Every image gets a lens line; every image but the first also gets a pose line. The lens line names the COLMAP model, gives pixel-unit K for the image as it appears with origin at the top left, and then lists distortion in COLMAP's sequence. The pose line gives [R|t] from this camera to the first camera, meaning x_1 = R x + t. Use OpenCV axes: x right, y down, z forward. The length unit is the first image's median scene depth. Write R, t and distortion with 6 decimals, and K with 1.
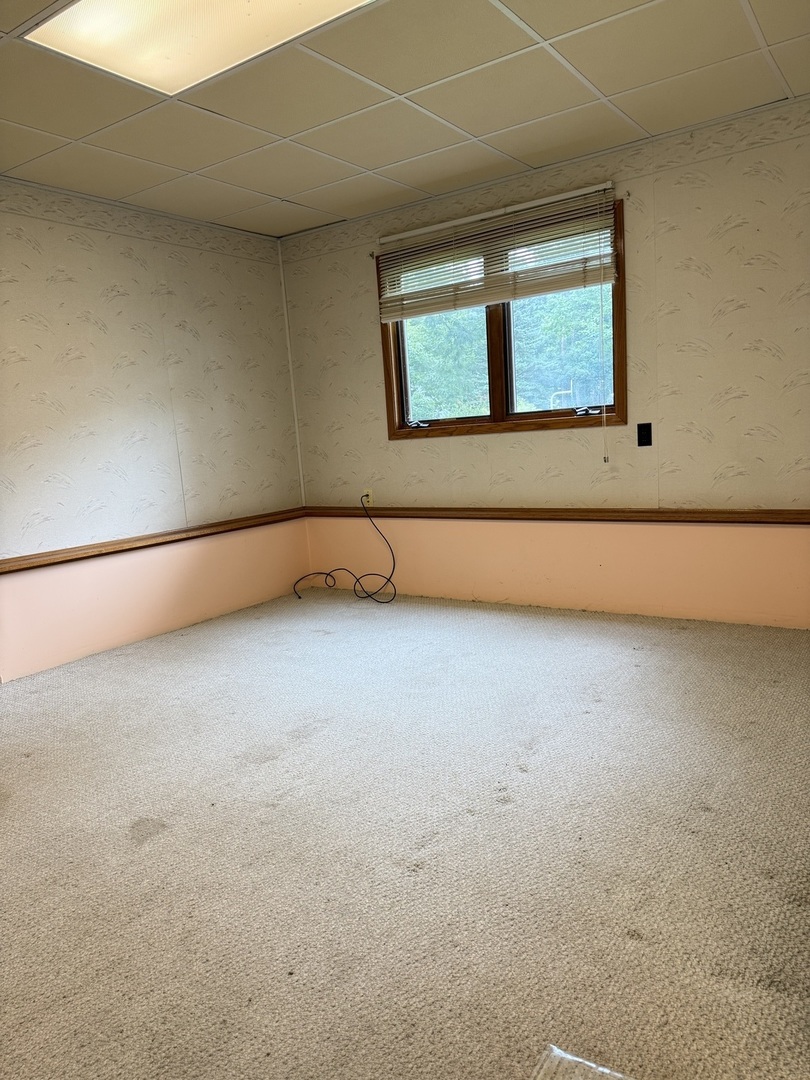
lens RADIAL K [[761.1, 0, 407.5], [0, 761.1, 532.1], [0, 0, 1]] dist [0.140410, -0.120832]
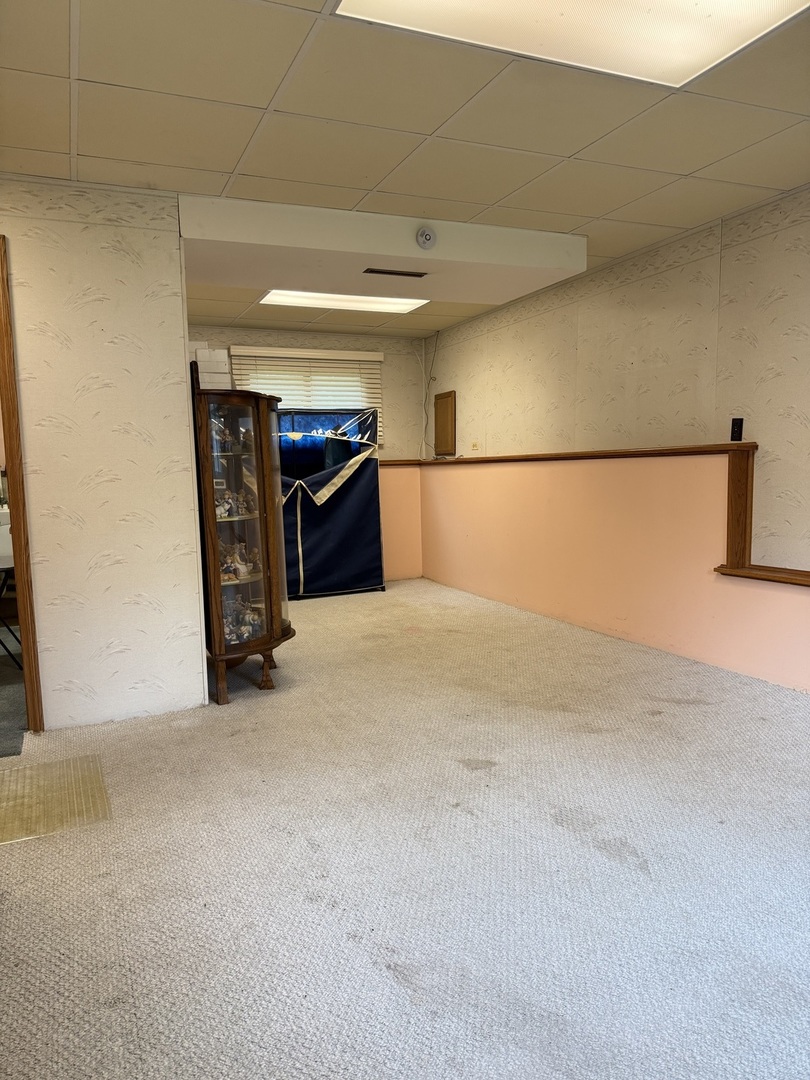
lens RADIAL K [[761.1, 0, 407.5], [0, 761.1, 532.1], [0, 0, 1]] dist [0.140410, -0.120832]
pose [[-0.522208, 0.163761, -0.836948, 0.708234], [-0.044078, 0.974896, 0.218254, -0.271265], [0.851679, 0.150865, -0.501880, 1.358651]]
